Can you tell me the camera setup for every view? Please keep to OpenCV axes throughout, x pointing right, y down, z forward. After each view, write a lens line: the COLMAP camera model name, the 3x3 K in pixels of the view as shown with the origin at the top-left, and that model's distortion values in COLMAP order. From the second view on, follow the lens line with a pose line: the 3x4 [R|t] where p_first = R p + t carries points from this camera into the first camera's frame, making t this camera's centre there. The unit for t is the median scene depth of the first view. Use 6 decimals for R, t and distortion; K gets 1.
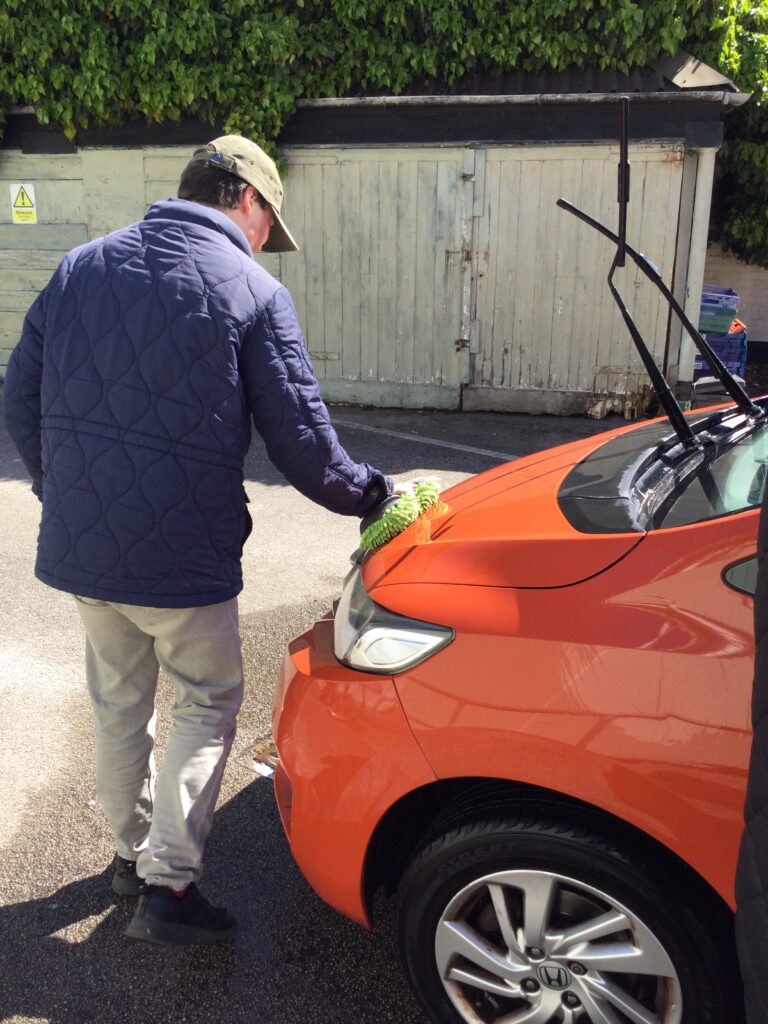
lens RADIAL K [[980.3, 0, 384.0], [0, 980.3, 512.0], [0, 0, 1]] dist [0.010317, -0.032221]
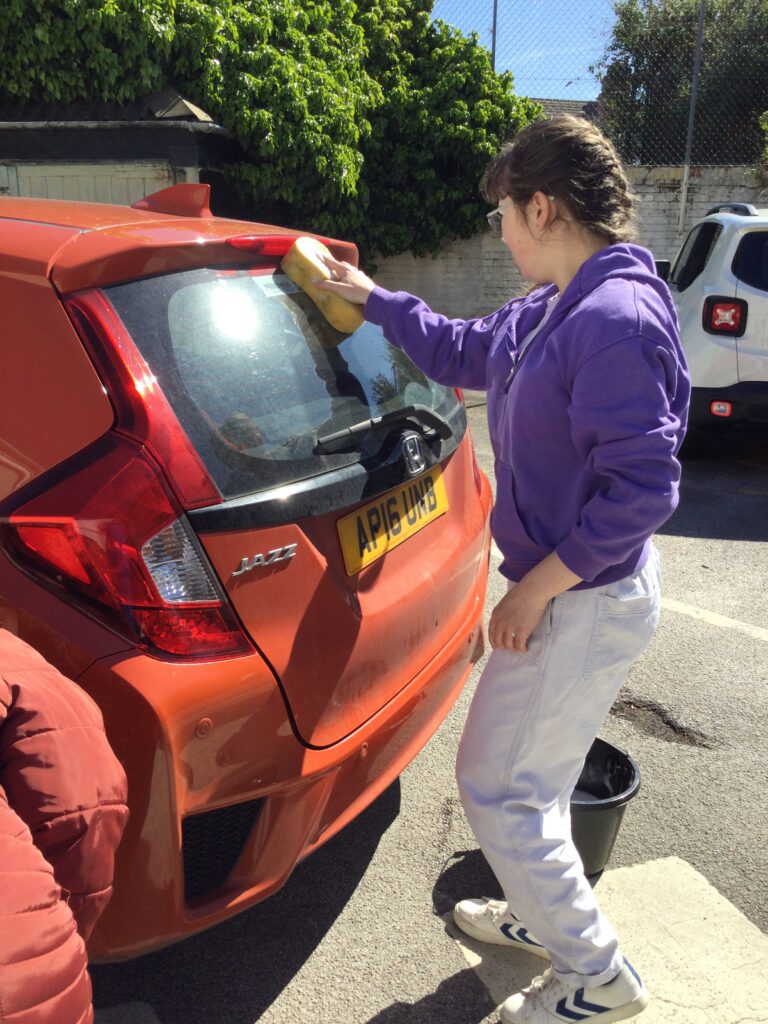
lens RADIAL K [[980.3, 0, 384.0], [0, 980.3, 512.0], [0, 0, 1]] dist [0.010317, -0.032221]
pose [[0.999276, -0.001116, 0.038034, 0.518784], [0.001719, 0.999873, -0.015828, 0.070498], [-0.038012, 0.015881, 0.999151, -0.203838]]
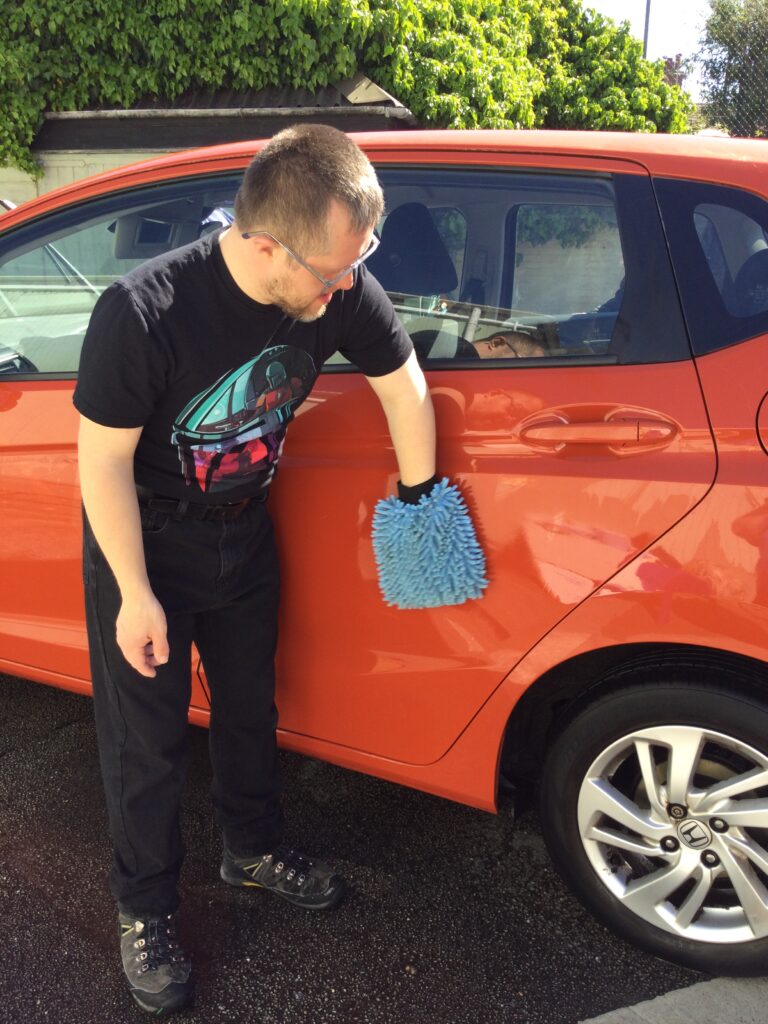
lens RADIAL K [[980.3, 0, 384.0], [0, 980.3, 512.0], [0, 0, 1]] dist [0.010317, -0.032221]
pose [[0.999750, -0.004516, 0.021901, 0.303187], [0.004973, 0.999770, -0.020859, 0.094042], [-0.021802, 0.020962, 0.999543, -0.194476]]
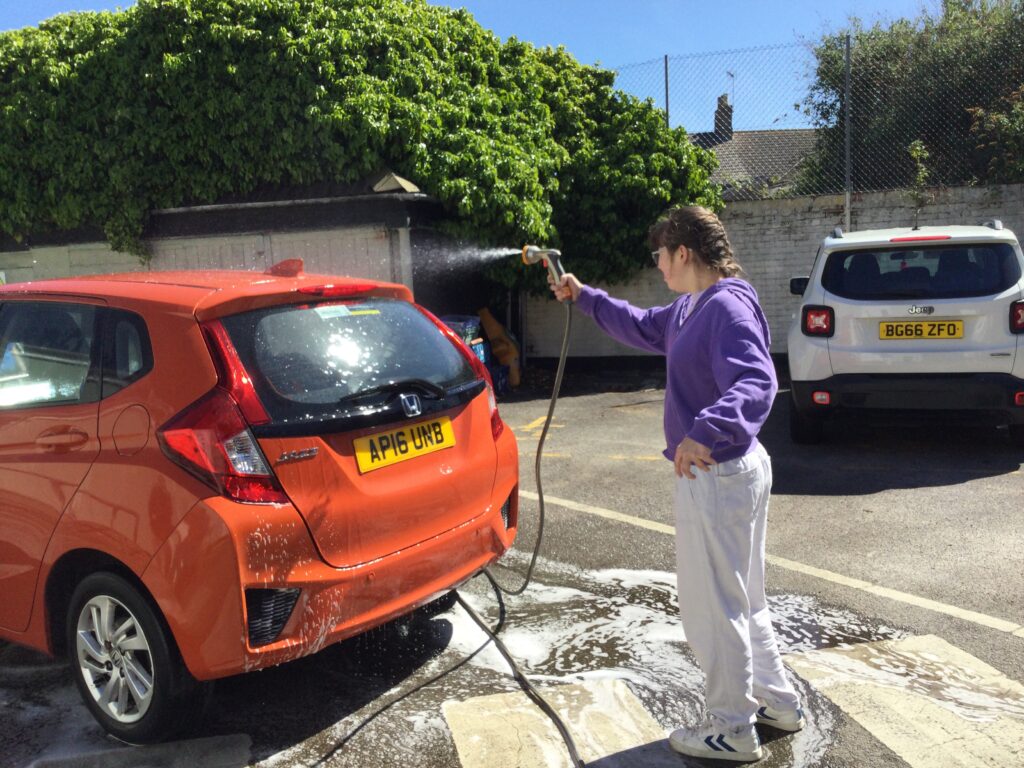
lens RADIAL K [[983.9, 0, 512.0], [0, 983.9, 384.0], [0, 0, 1]] dist [0.141688, -0.357939]
pose [[0.992409, -0.036847, -0.117333, 0.663589], [0.015802, 0.984358, -0.175468, 0.133209], [0.121964, 0.172282, 0.977468, -0.421196]]
